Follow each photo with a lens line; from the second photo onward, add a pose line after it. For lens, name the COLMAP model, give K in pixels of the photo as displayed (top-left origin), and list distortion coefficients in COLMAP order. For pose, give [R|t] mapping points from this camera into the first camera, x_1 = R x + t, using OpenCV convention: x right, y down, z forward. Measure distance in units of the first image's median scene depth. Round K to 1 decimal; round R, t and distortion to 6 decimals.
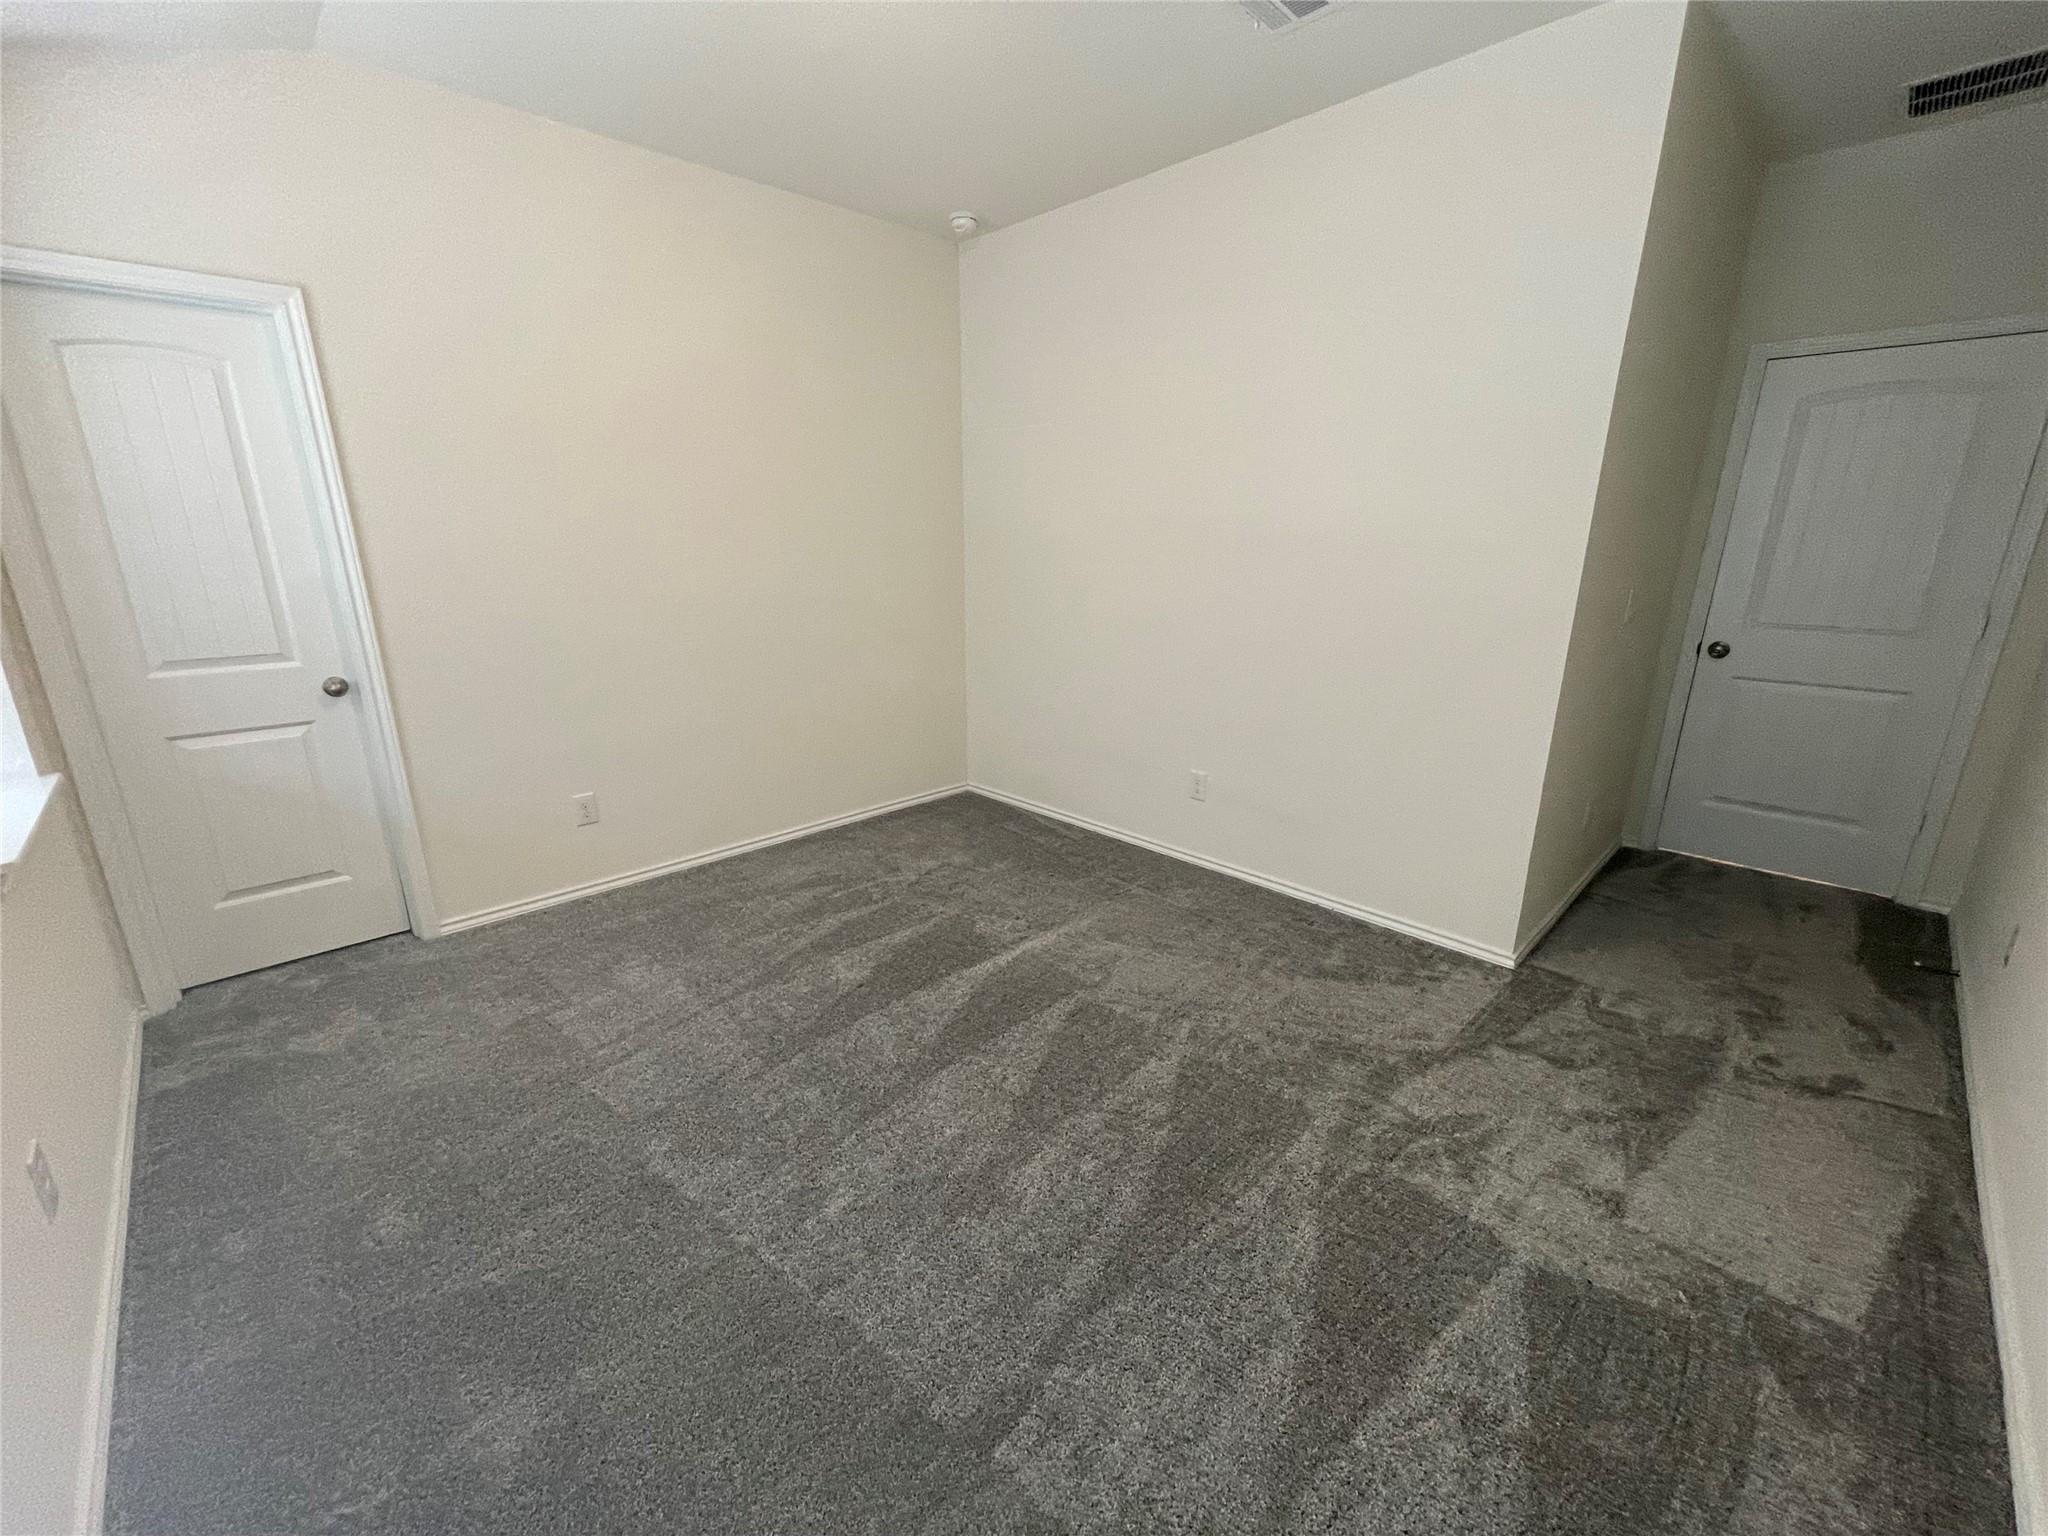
lens RADIAL K [[827.9, 0, 1011.1], [0, 827.9, 768.6], [0, 0, 1]] dist [0.000736, 0.000095]
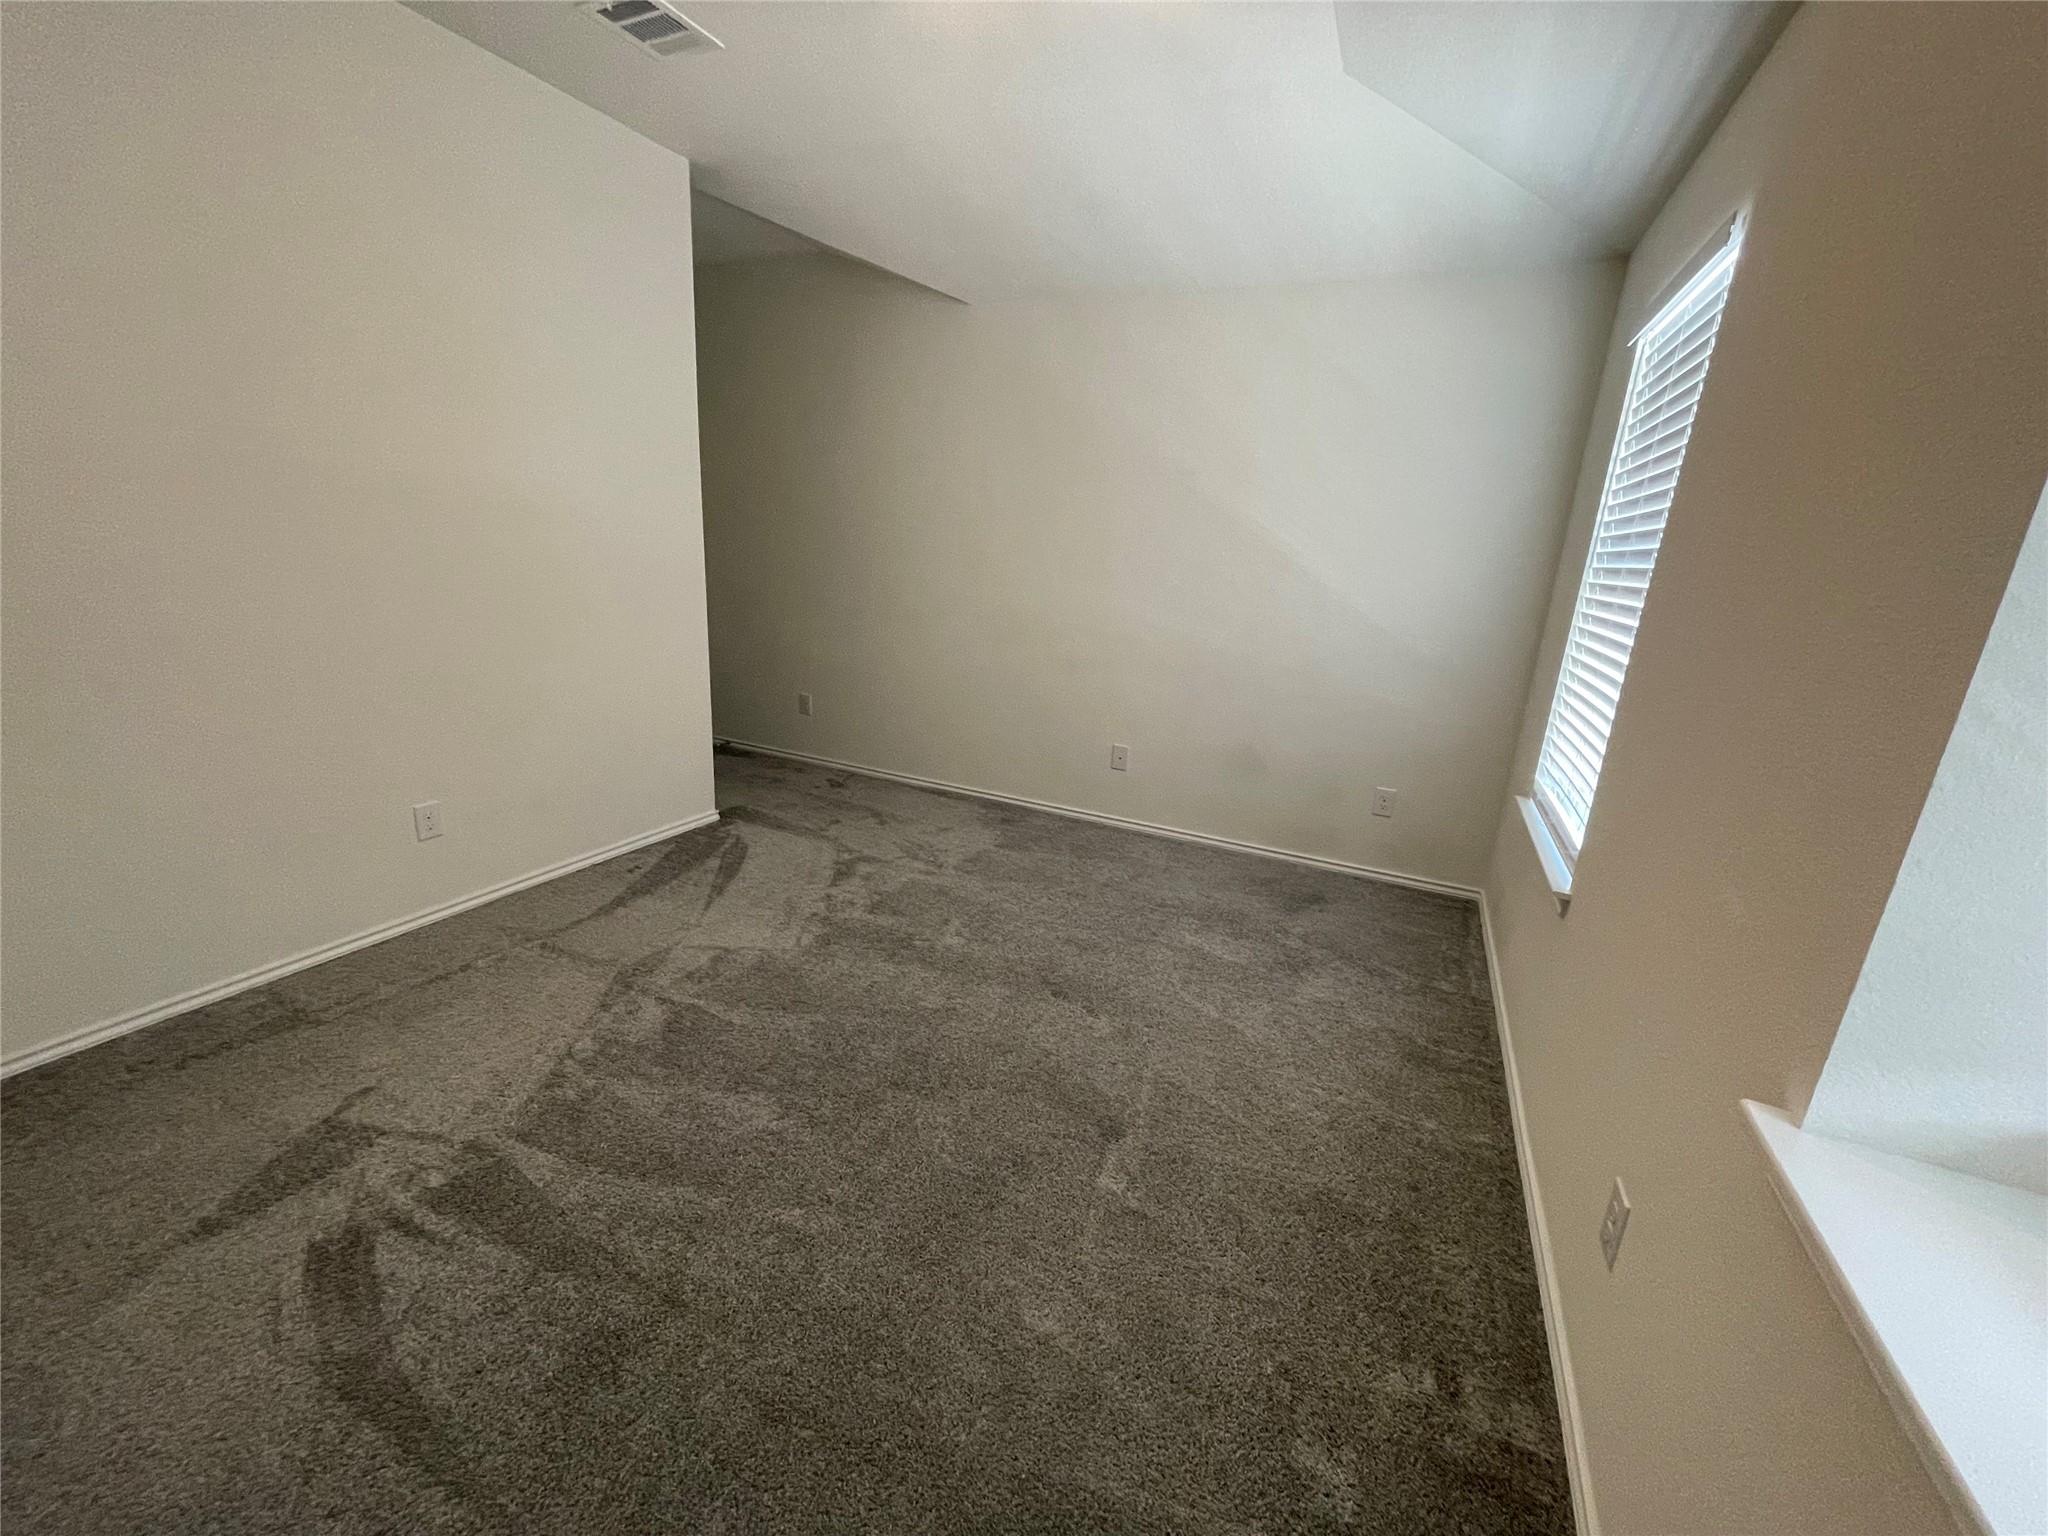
lens RADIAL K [[827.9, 0, 1011.1], [0, 827.9, 768.6], [0, 0, 1]] dist [0.000736, 0.000095]
pose [[-0.345046, -0.271178, 0.898558, -1.073951], [0.200666, 0.913904, 0.352865, -0.313308], [-0.916884, 0.302064, -0.260923, 1.122239]]
